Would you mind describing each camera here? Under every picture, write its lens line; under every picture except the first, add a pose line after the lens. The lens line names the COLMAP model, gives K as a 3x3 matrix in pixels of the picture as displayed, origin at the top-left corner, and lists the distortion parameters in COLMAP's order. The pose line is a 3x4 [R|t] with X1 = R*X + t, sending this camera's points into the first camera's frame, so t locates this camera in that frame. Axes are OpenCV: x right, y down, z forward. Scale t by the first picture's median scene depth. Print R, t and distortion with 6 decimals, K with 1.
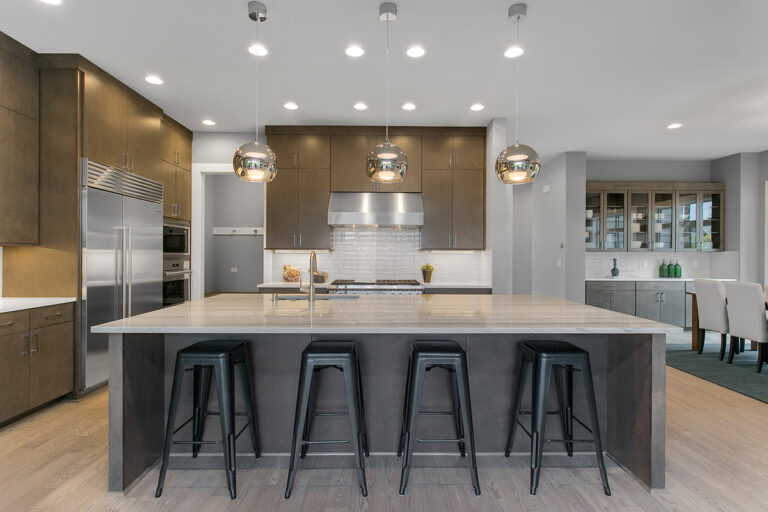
lens RADIAL K [[361.2, 0, 385.2], [0, 361.2, 266.1], [0, 0, 1]] dist [-0.001883, -0.000237]
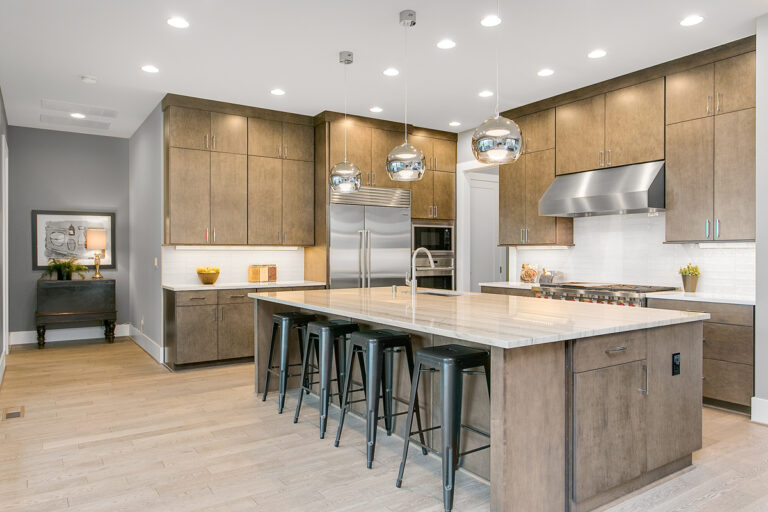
lens RADIAL K [[435.9, 0, 384.0], [0, 435.9, 256.0], [0, 0, 1]] dist [-0.000520, -0.000274]
pose [[0.612883, 0.000807, -0.790174, 0.415214], [-0.017658, 0.999764, -0.012674, -0.000192], [0.789977, 0.021720, 0.612752, 0.093912]]
